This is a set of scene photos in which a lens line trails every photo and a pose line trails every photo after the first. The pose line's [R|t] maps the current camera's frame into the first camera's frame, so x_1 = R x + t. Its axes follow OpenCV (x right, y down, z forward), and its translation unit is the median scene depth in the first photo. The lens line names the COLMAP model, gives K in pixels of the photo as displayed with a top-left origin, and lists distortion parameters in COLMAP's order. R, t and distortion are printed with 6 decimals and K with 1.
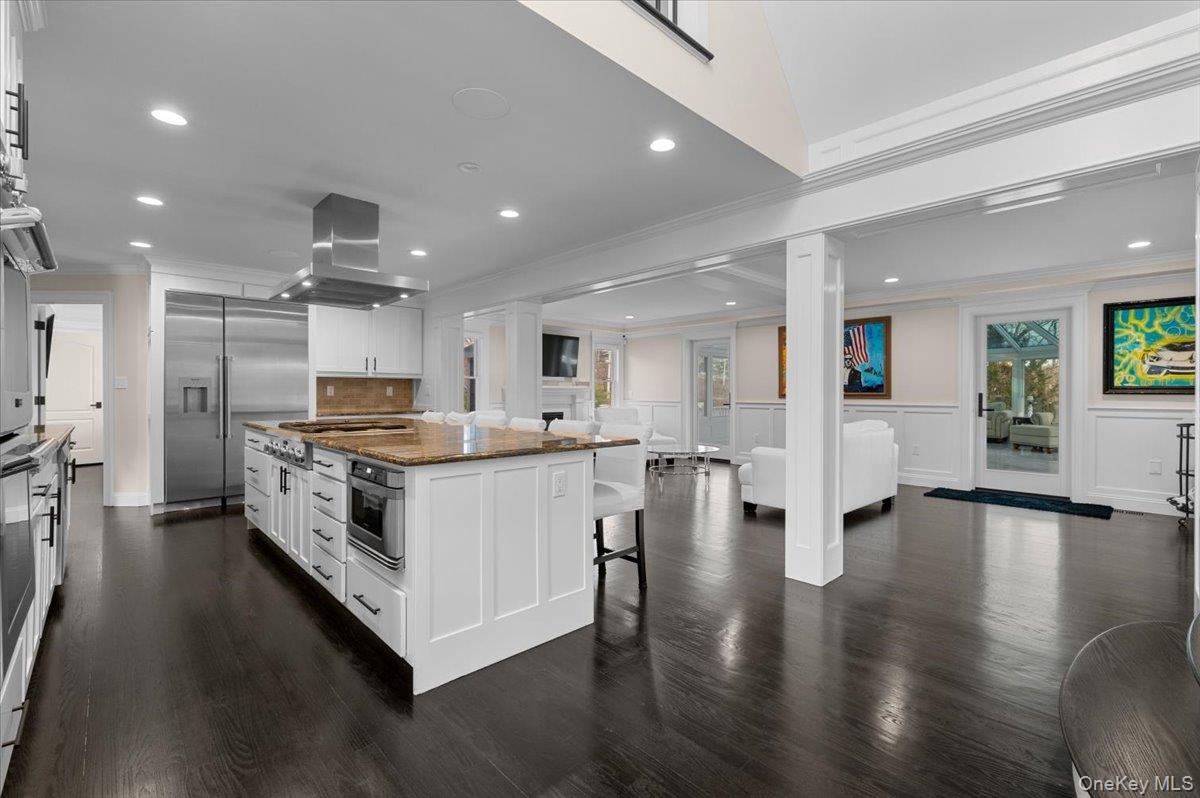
lens RADIAL K [[519.0, 0, 602.7], [0, 519.0, 393.4], [0, 0, 1]] dist [0.000096, 0.000140]
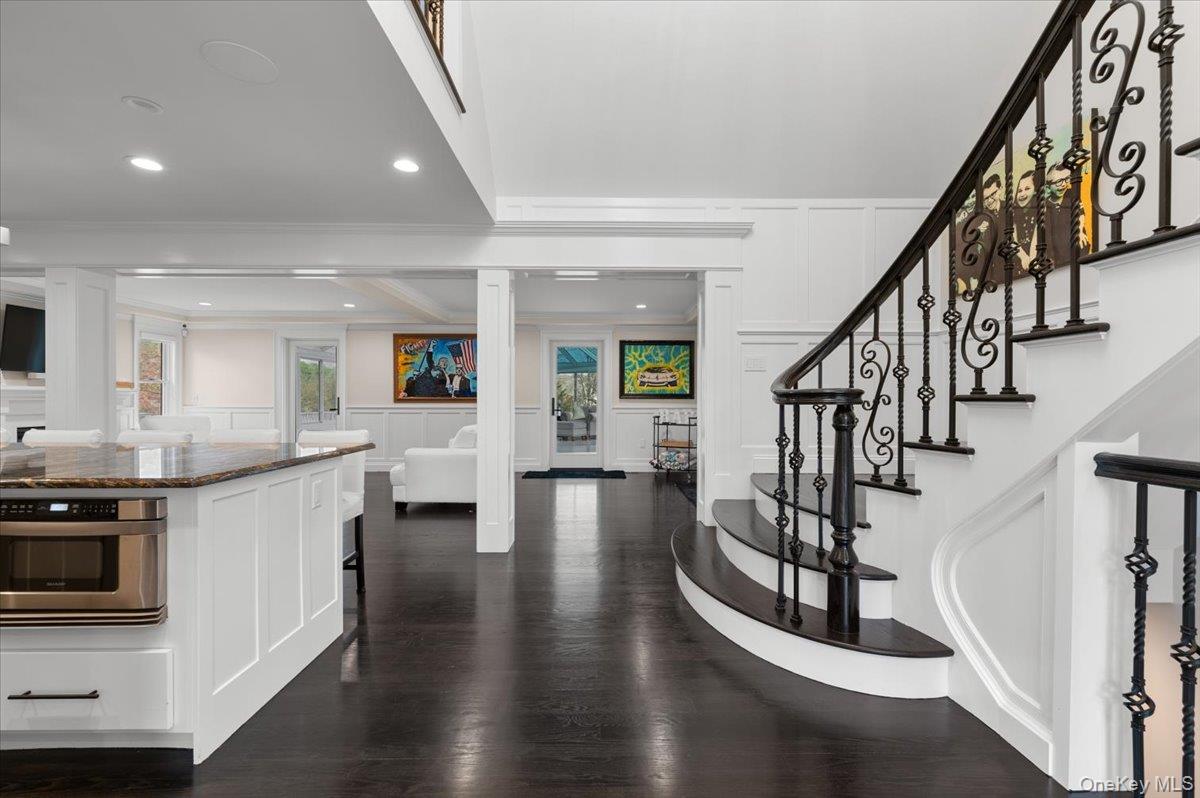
lens RADIAL K [[520.0, 0, 600.0], [0, 520.0, 399.0], [0, 0, 1]] dist [0.001377, 0.000239]
pose [[0.681450, -0.001437, 0.731864, -0.207518], [-0.000220, 0.999998, 0.002169, -0.000501], [-0.731865, -0.001639, 0.681448, -0.012005]]
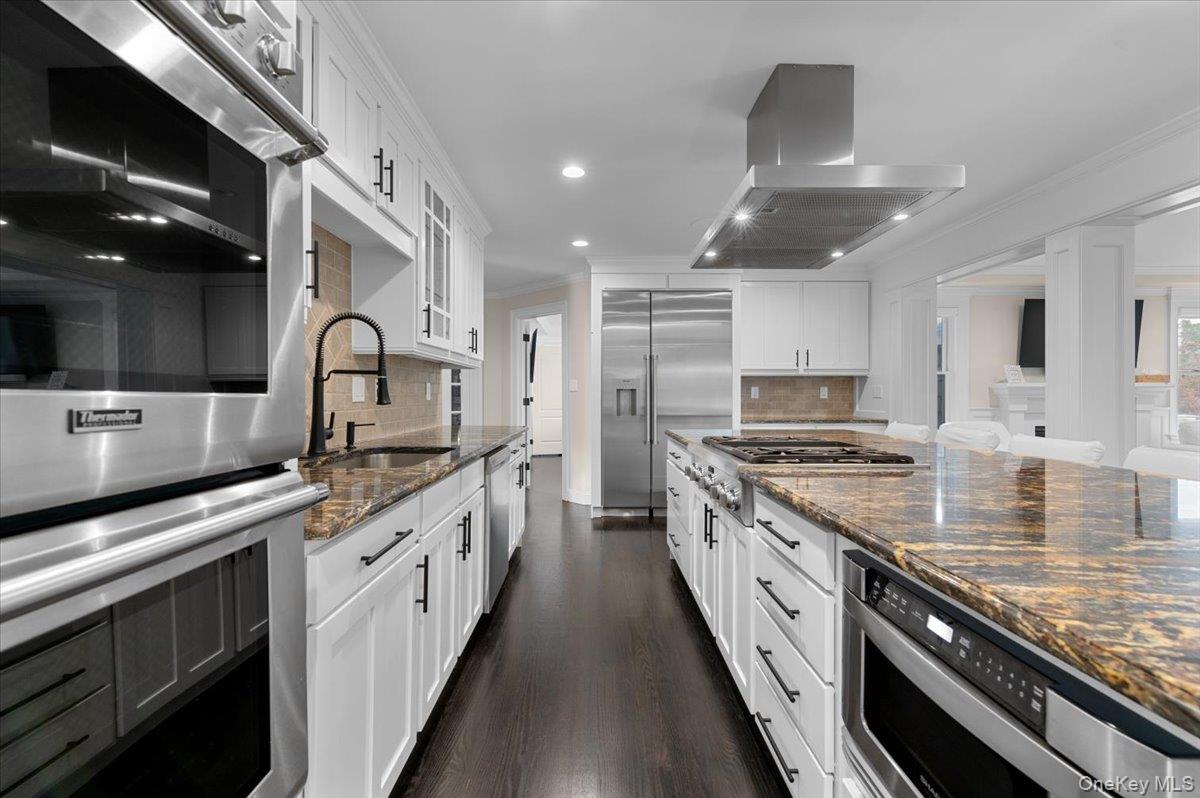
lens RADIAL K [[519.0, 0, 602.7], [0, 519.0, 393.4], [0, 0, 1]] dist [0.000096, 0.000140]
pose [[0.734224, -0.003239, -0.678900, -0.169947], [0.000476, 0.999991, -0.004256, 0.000236], [0.678907, 0.002802, 0.734219, 0.270864]]
